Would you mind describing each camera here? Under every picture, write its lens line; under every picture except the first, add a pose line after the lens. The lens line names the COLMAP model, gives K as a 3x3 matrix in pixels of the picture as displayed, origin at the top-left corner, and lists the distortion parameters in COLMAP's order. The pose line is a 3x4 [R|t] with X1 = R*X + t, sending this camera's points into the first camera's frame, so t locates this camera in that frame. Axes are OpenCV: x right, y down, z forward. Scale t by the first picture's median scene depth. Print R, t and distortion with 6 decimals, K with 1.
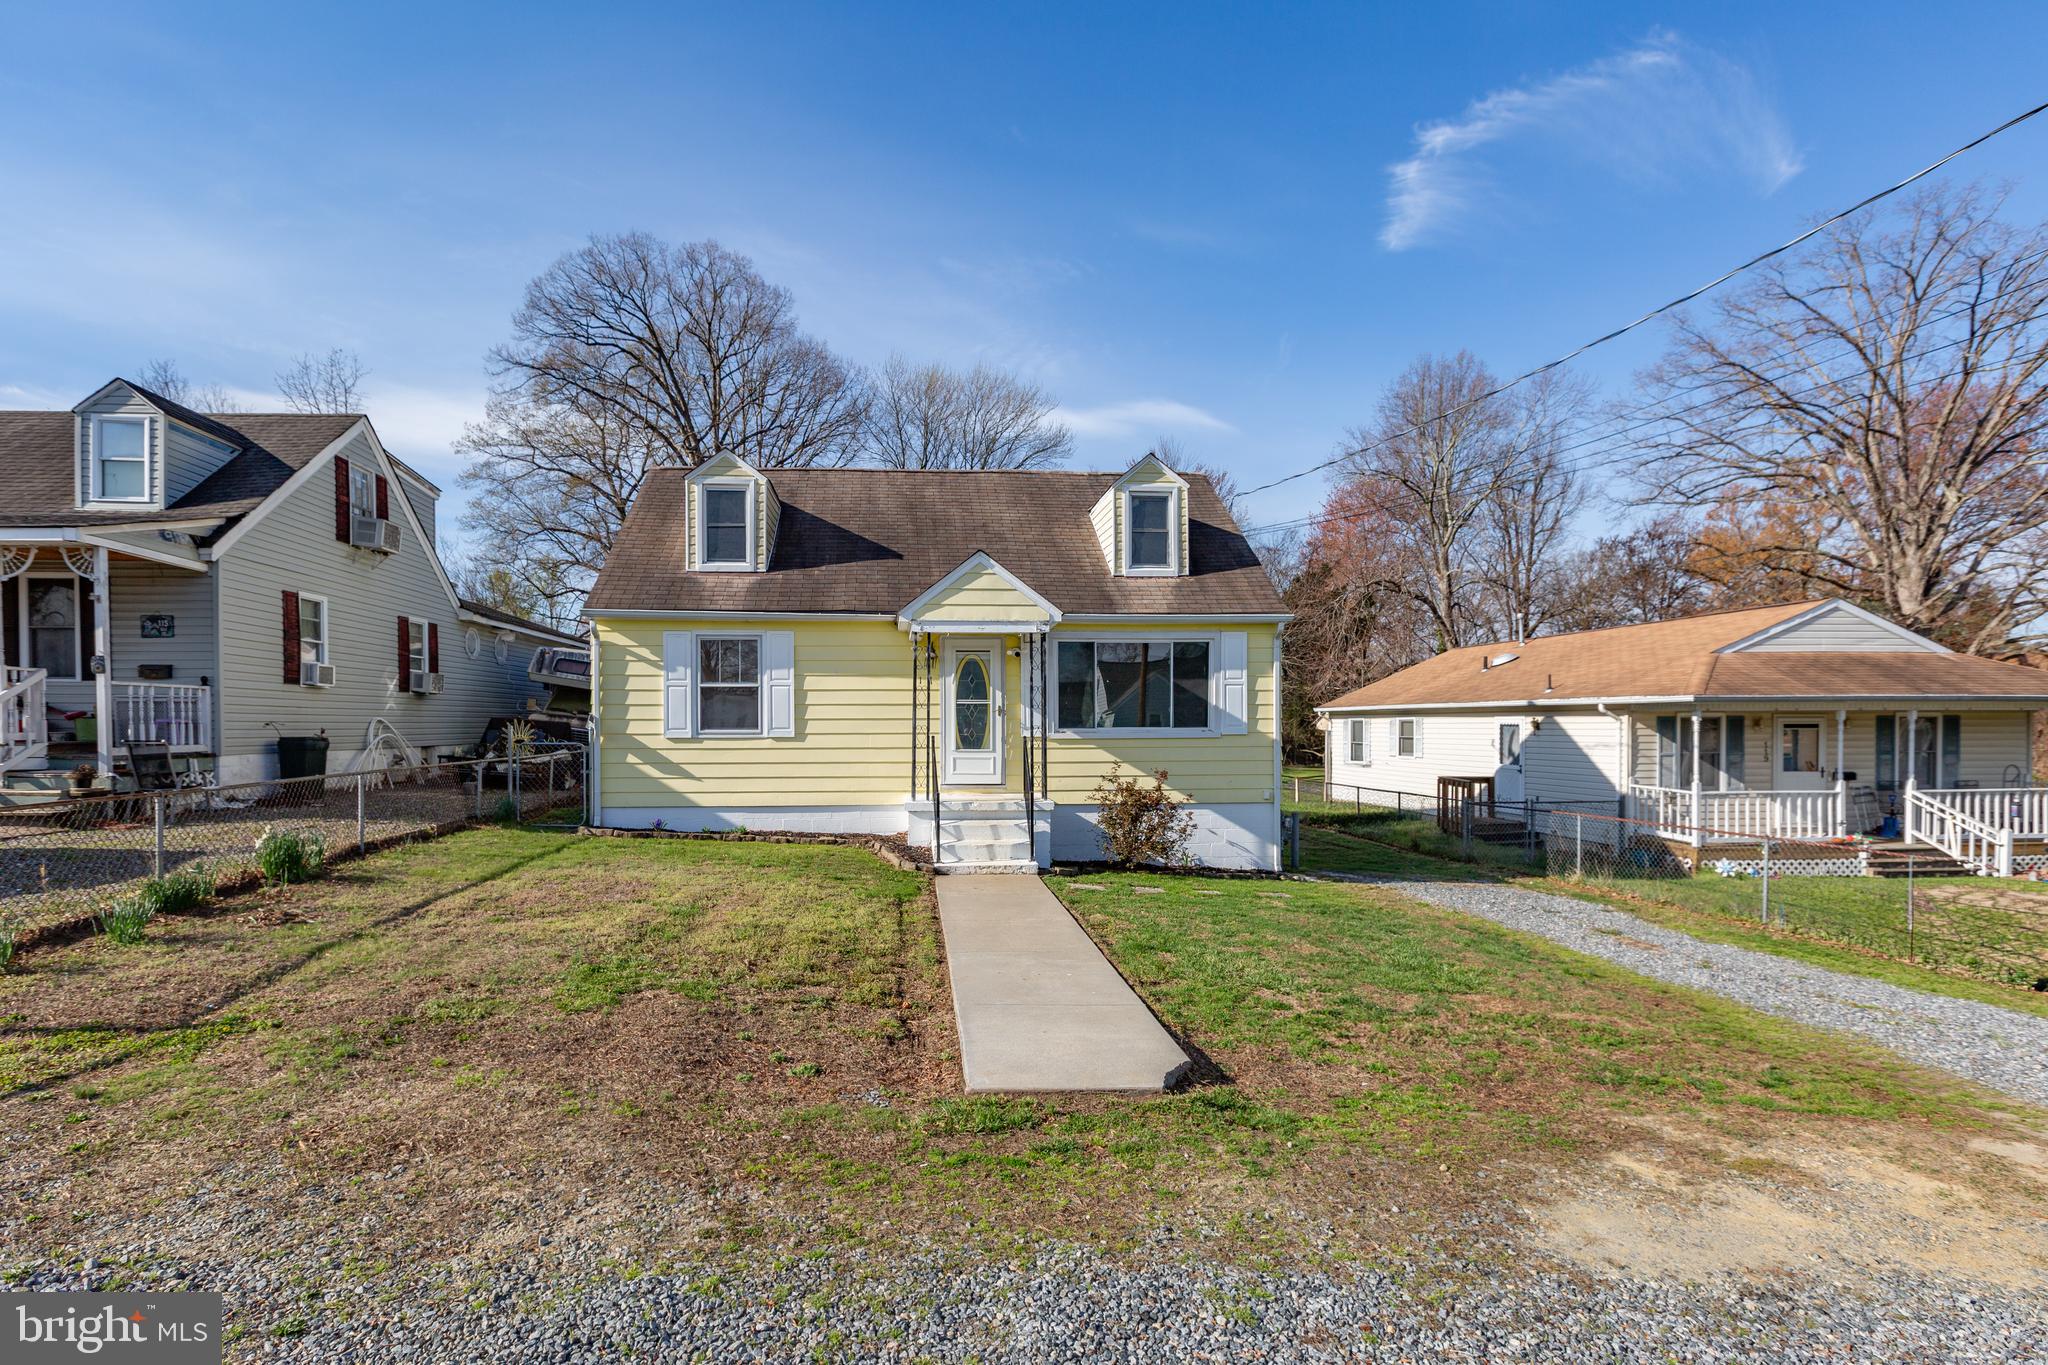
lens RADIAL K [[995.3, 0, 944.1], [0, 995.3, 742.2], [0, 0, 1]] dist [-0.001244, -0.002848]
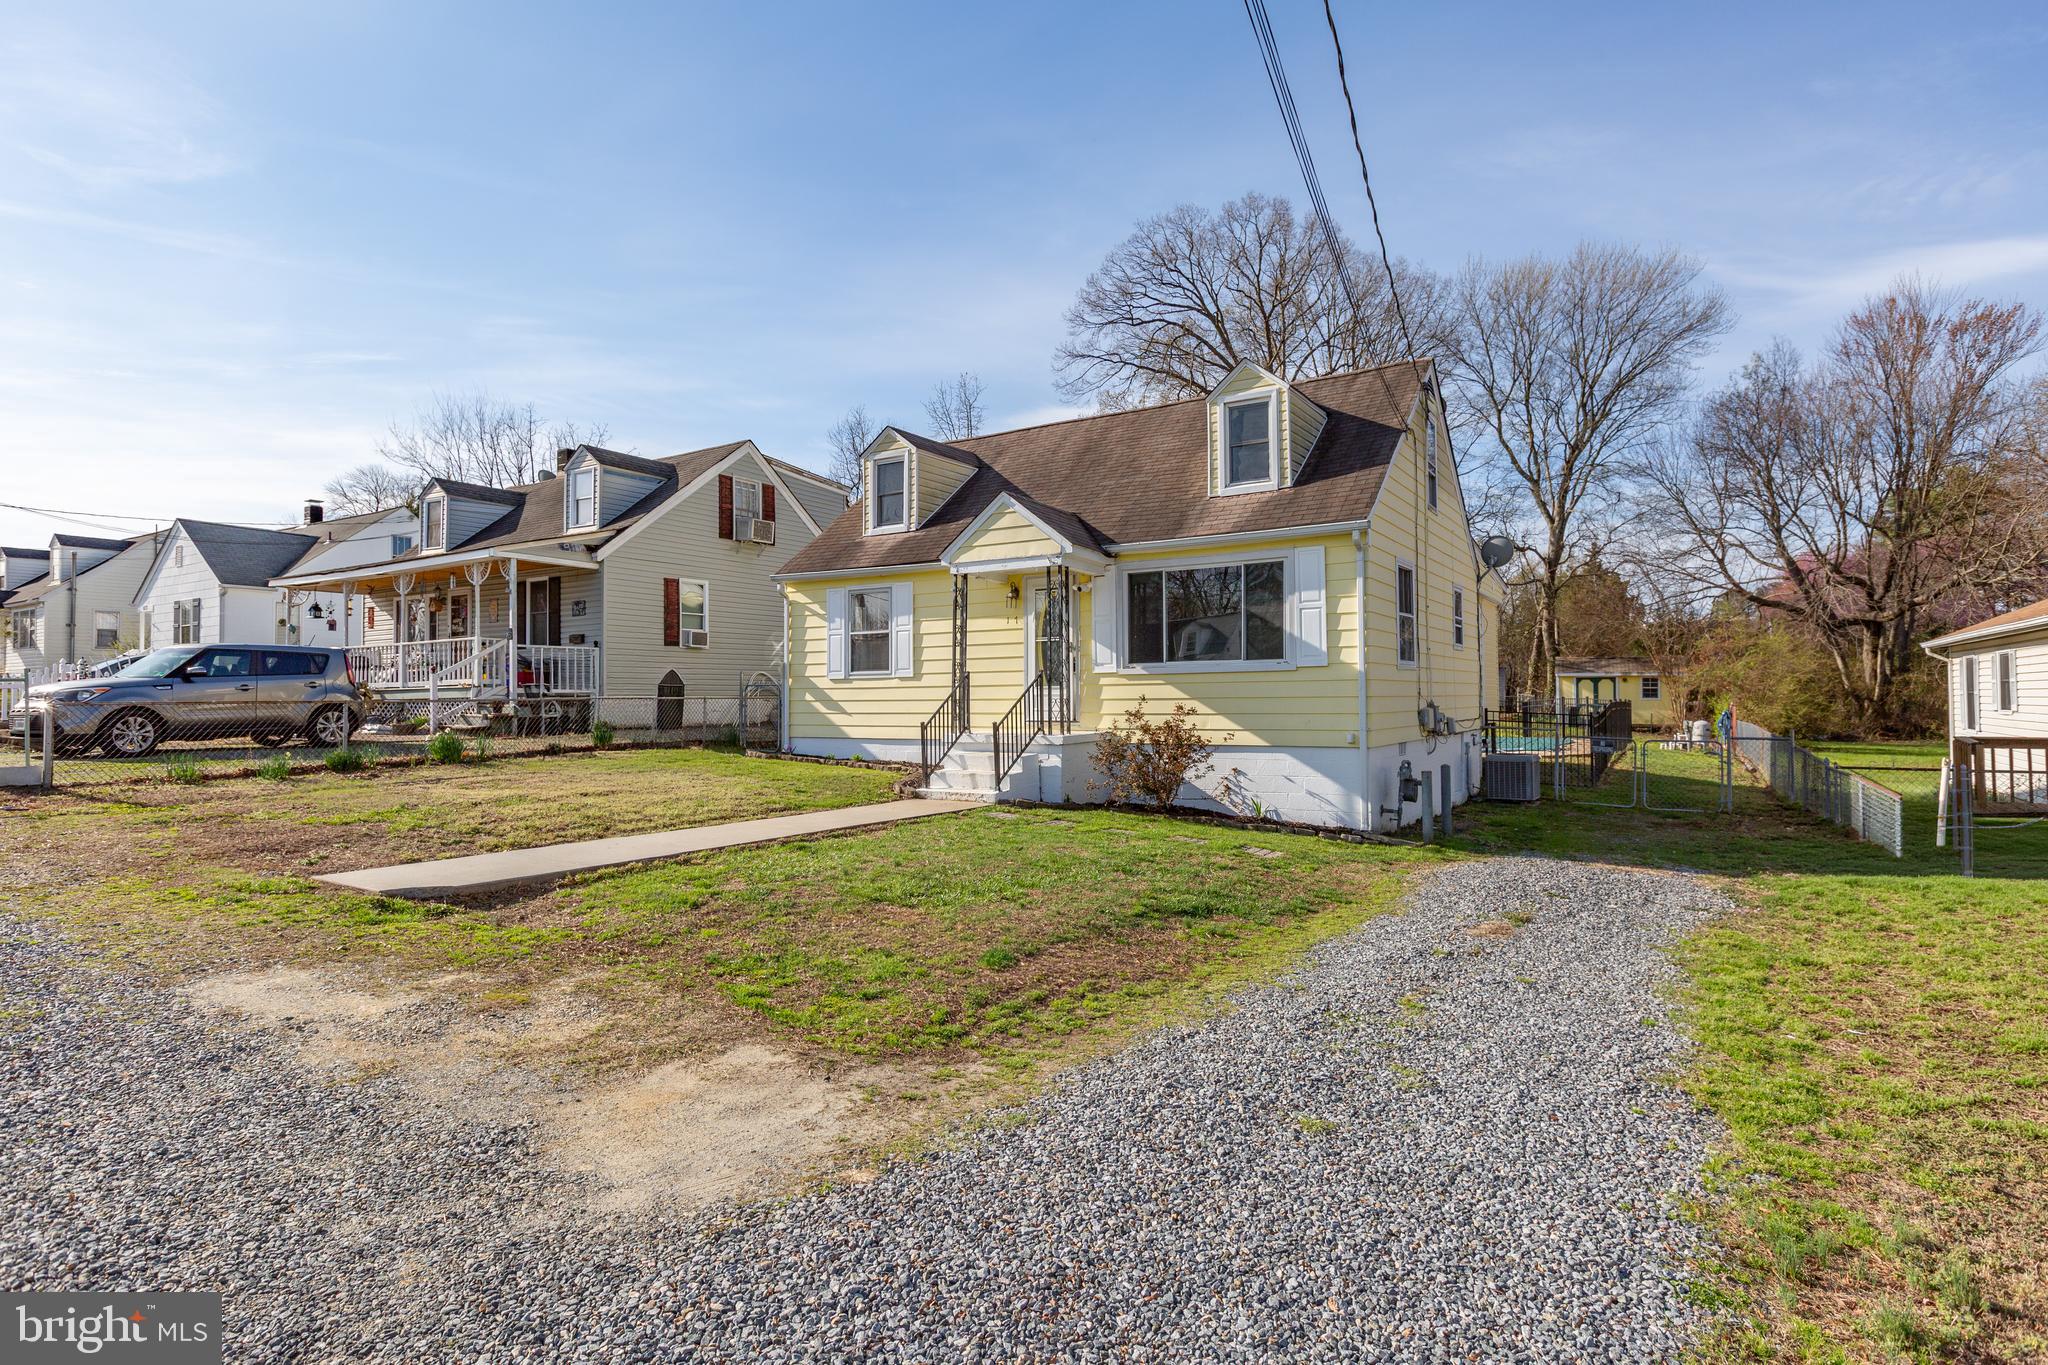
lens RADIAL K [[1056.3, 0, 1012.9], [0, 1056.3, 668.0], [0, 0, 1]] dist [-0.004632, 0.000362]
pose [[0.805557, -0.021259, -0.592137, 0.610309], [-0.004603, 0.999101, -0.042132, 0.032790], [0.592501, 0.036665, 0.804735, 0.113833]]
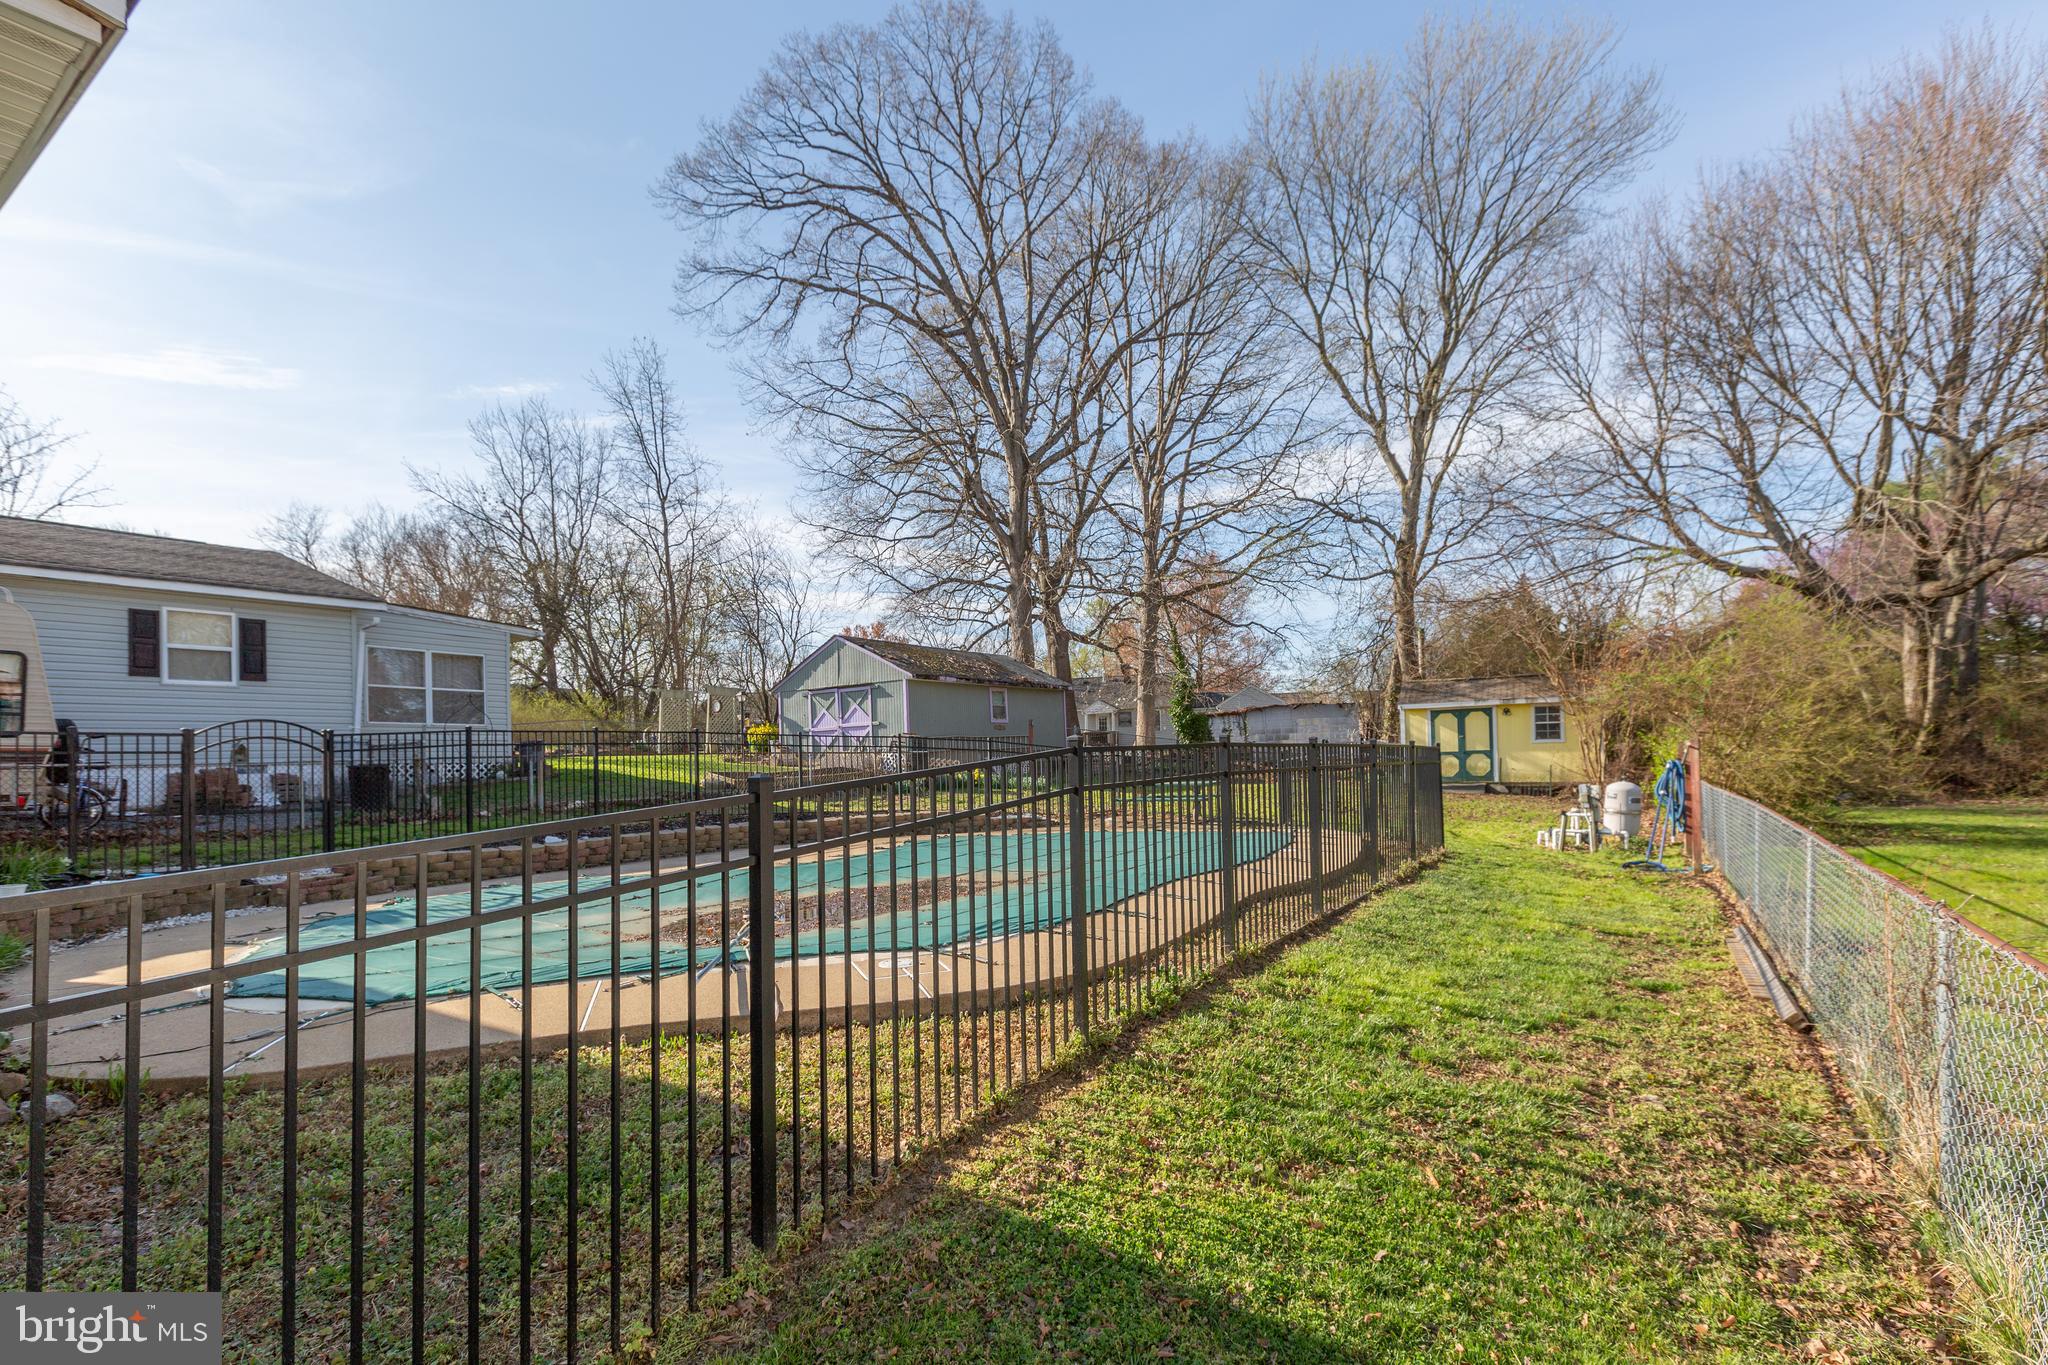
lens RADIAL K [[991.7, 0, 985.6], [0, 991.7, 734.1], [0, 0, 1]] dist [0.004190, -0.002570]
pose [[0.796554, -0.044087, -0.602958, 0.549884], [0.023927, 0.998855, -0.041424, 0.021390], [0.604094, 0.018569, 0.796697, 1.699207]]
